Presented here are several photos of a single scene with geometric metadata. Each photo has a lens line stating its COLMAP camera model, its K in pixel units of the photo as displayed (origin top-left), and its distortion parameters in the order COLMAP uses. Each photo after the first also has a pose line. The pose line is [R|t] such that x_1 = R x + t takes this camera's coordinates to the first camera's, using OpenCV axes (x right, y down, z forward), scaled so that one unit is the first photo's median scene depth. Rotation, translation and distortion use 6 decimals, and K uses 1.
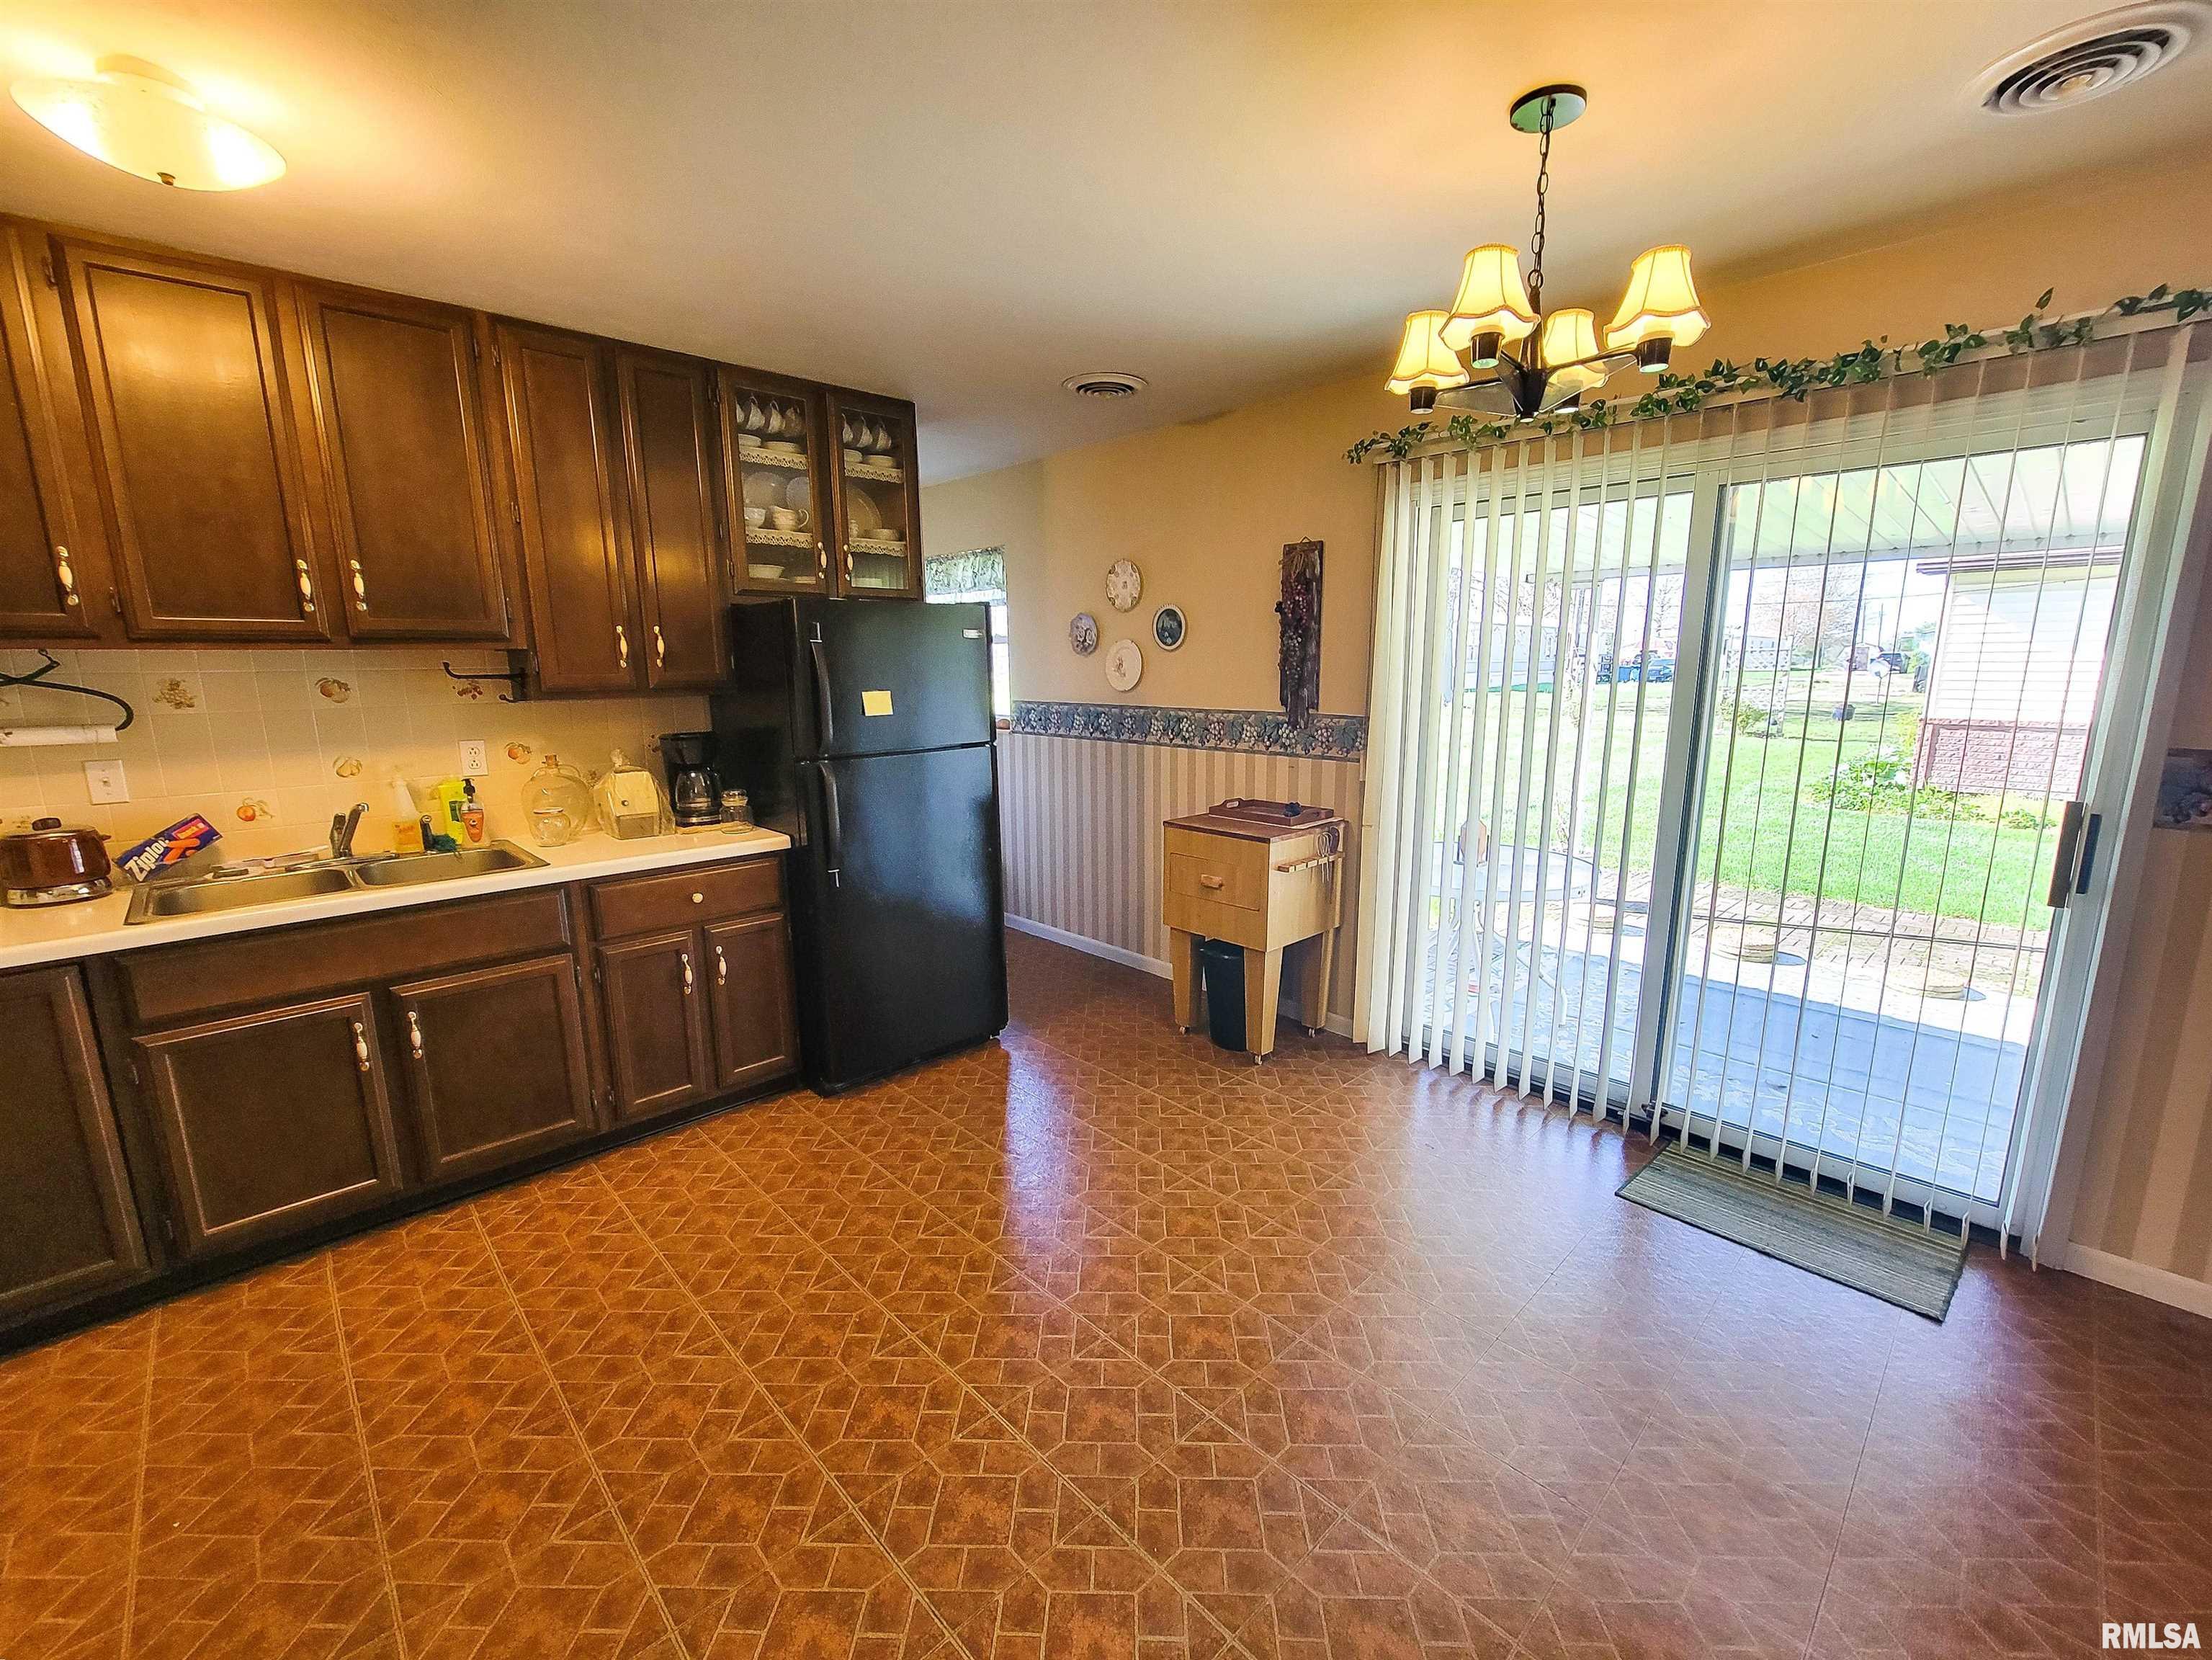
lens RADIAL K [[913.2, 0, 1110.8], [0, 913.2, 843.0], [0, 0, 1]] dist [-0.001040, 0.001155]
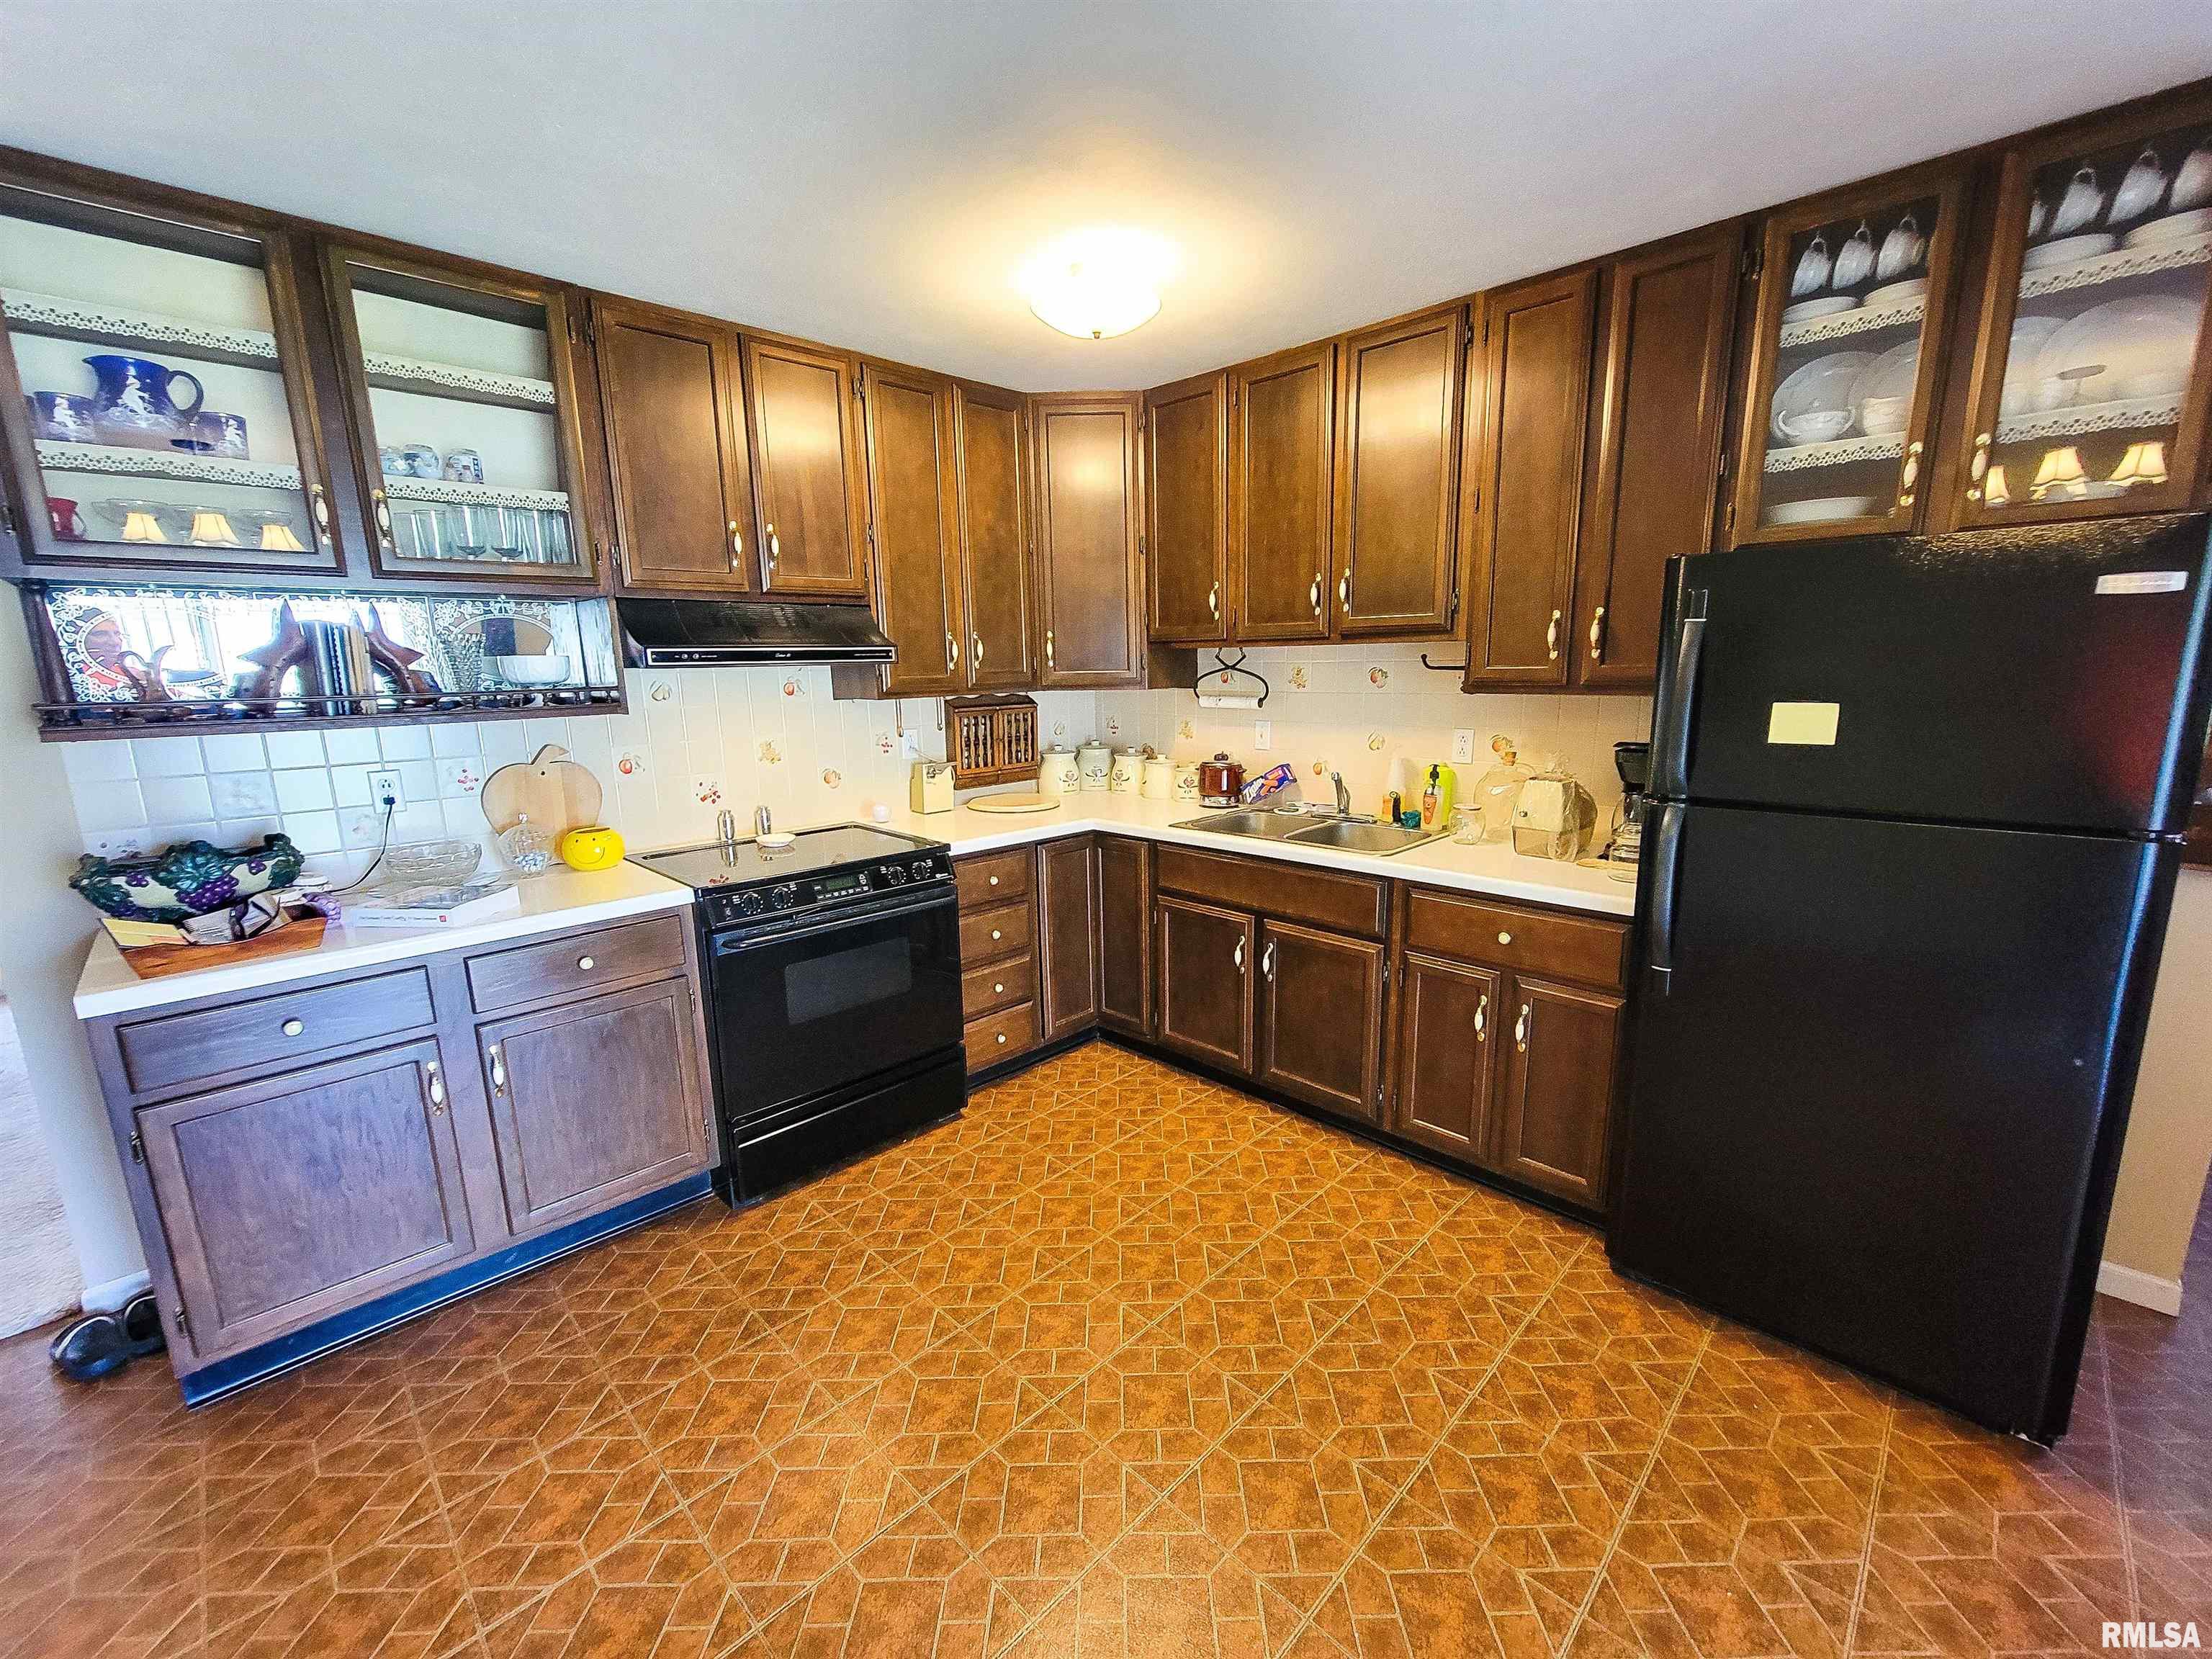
lens RADIAL K [[913.1, 0, 1125.4], [0, 913.1, 838.4], [0, 0, 1]] dist [-0.001040, 0.001155]
pose [[0.032203, 0.200544, -0.979155, 0.322681], [-0.176790, 0.965359, 0.191904, -0.123029], [0.983722, 0.166925, 0.066542, 0.577033]]
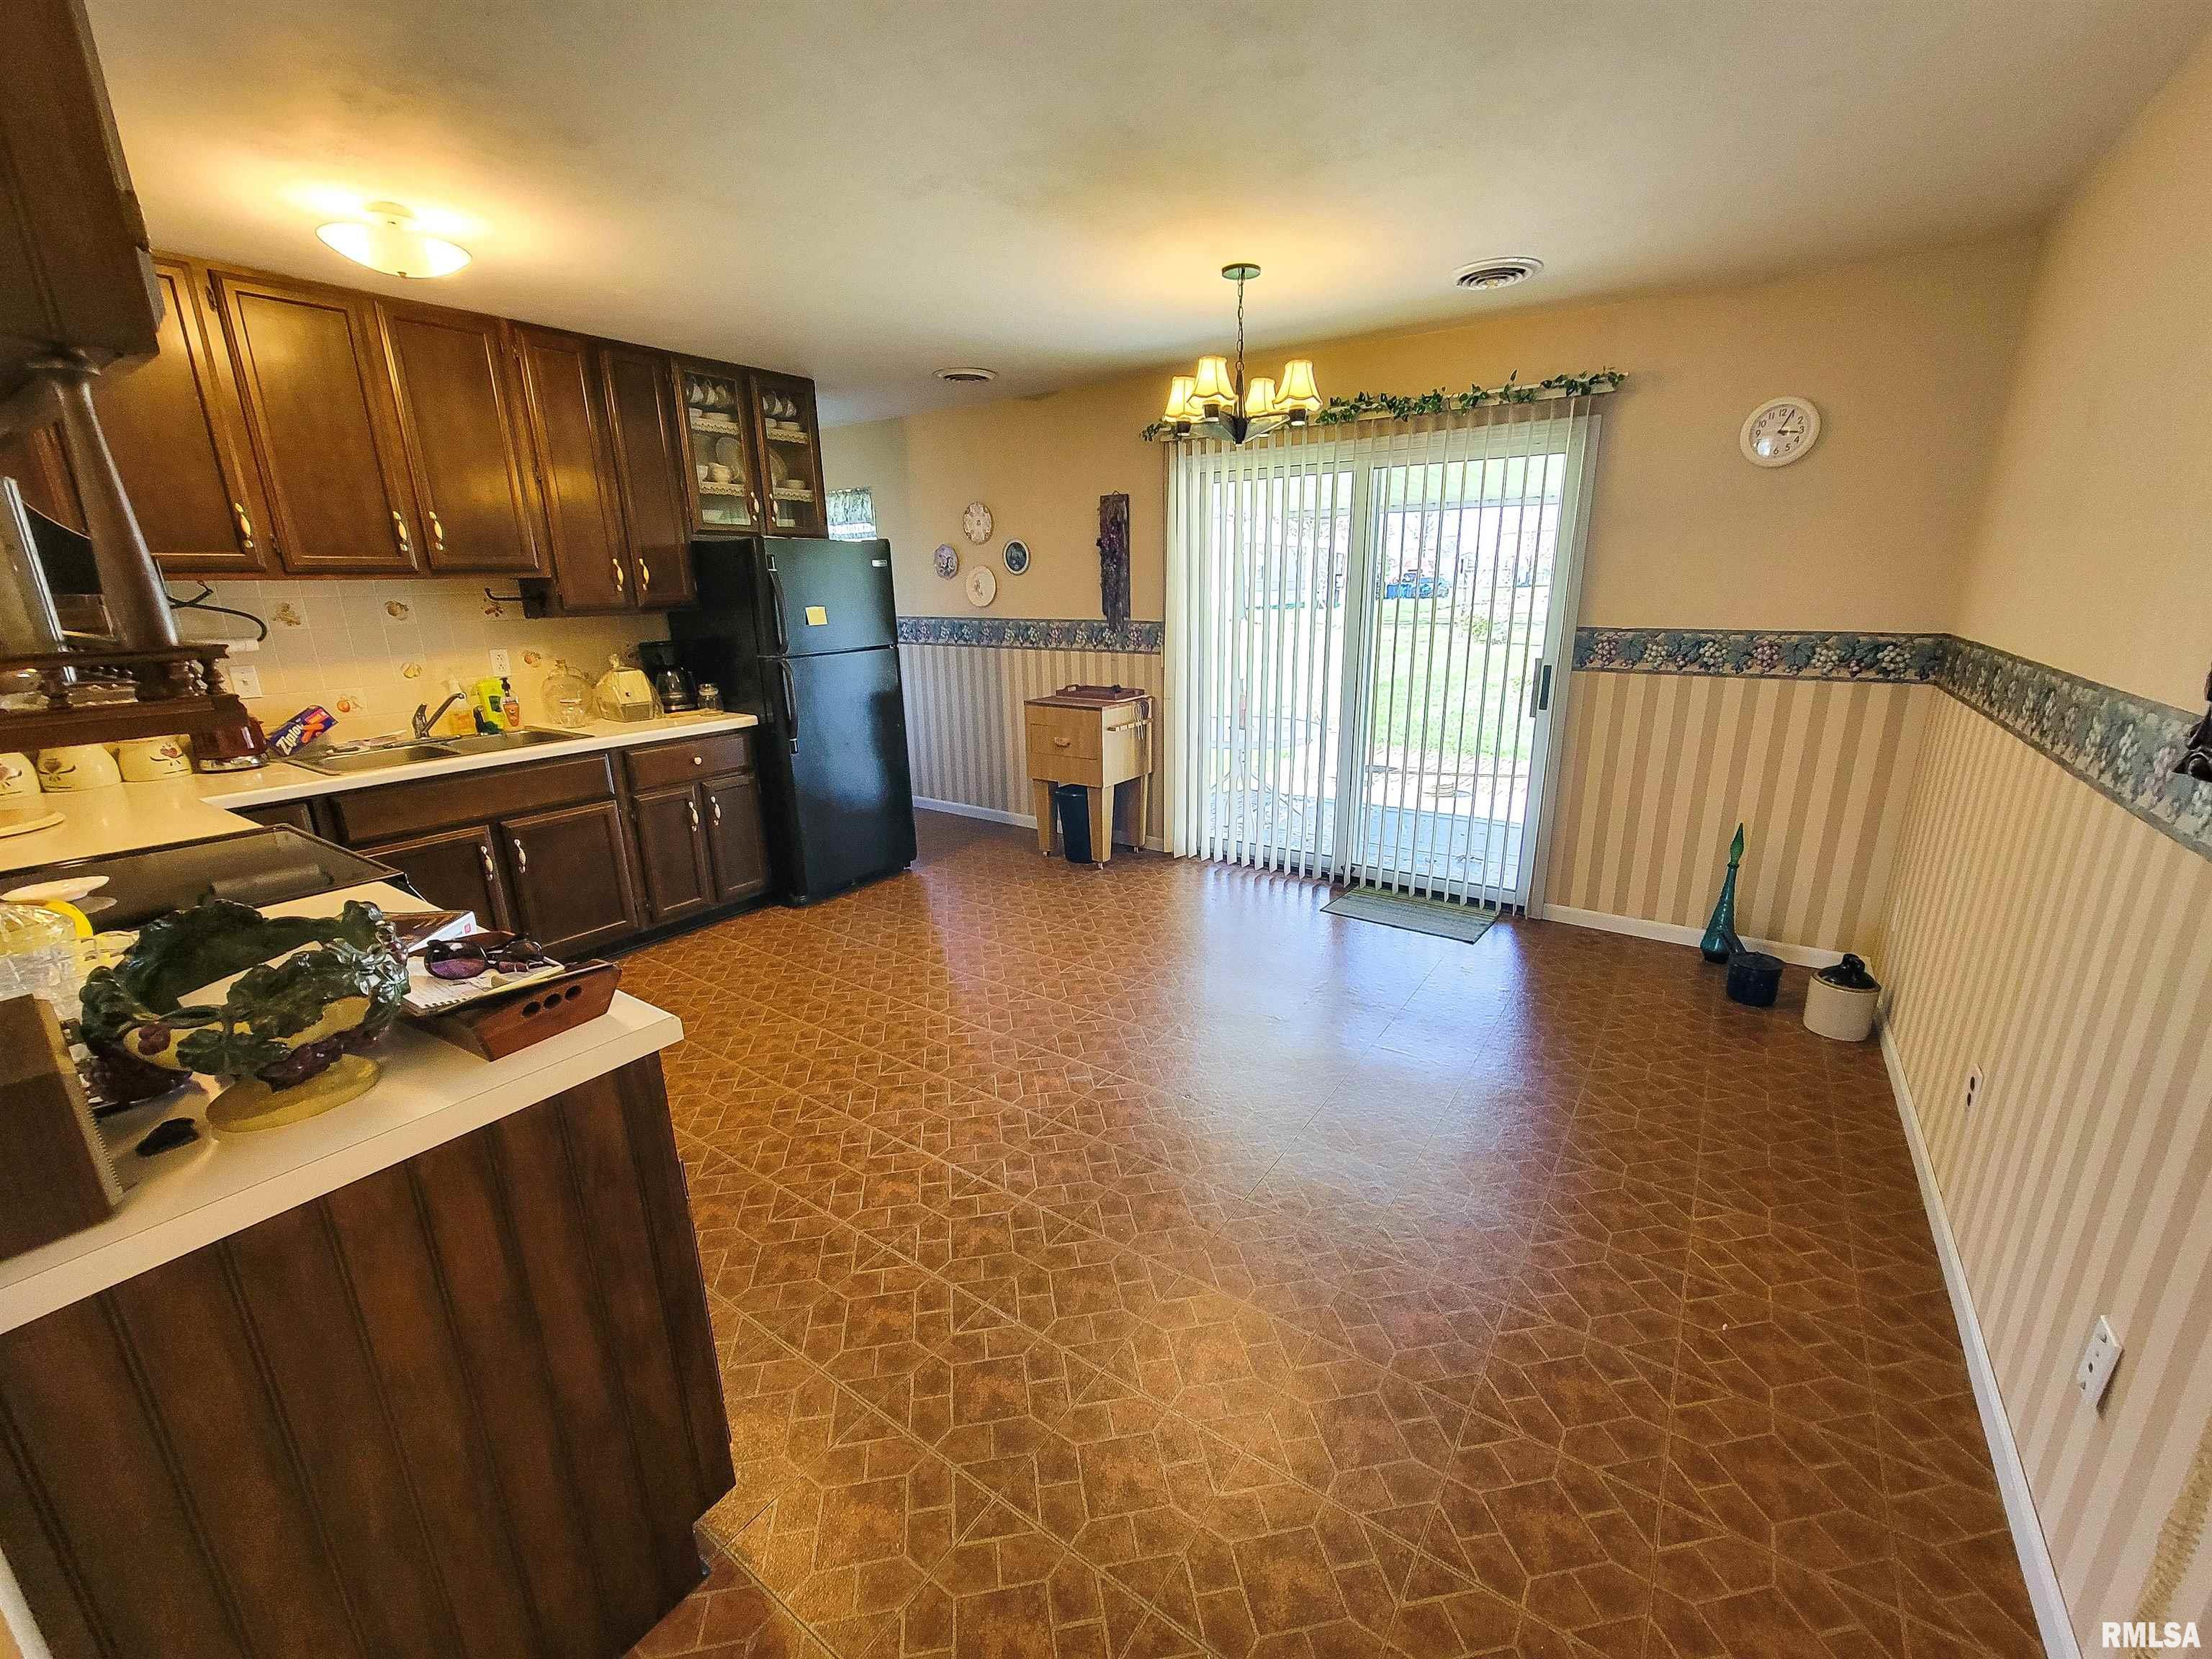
lens RADIAL K [[913.1, 0, 1121.9], [0, 913.1, 842.2], [0, 0, 1]] dist [-0.001040, 0.001155]
pose [[0.976681, -0.064552, 0.204760, -0.115009], [0.047511, 0.995068, 0.087081, 0.090499], [-0.209371, -0.075322, 0.974931, -0.474422]]
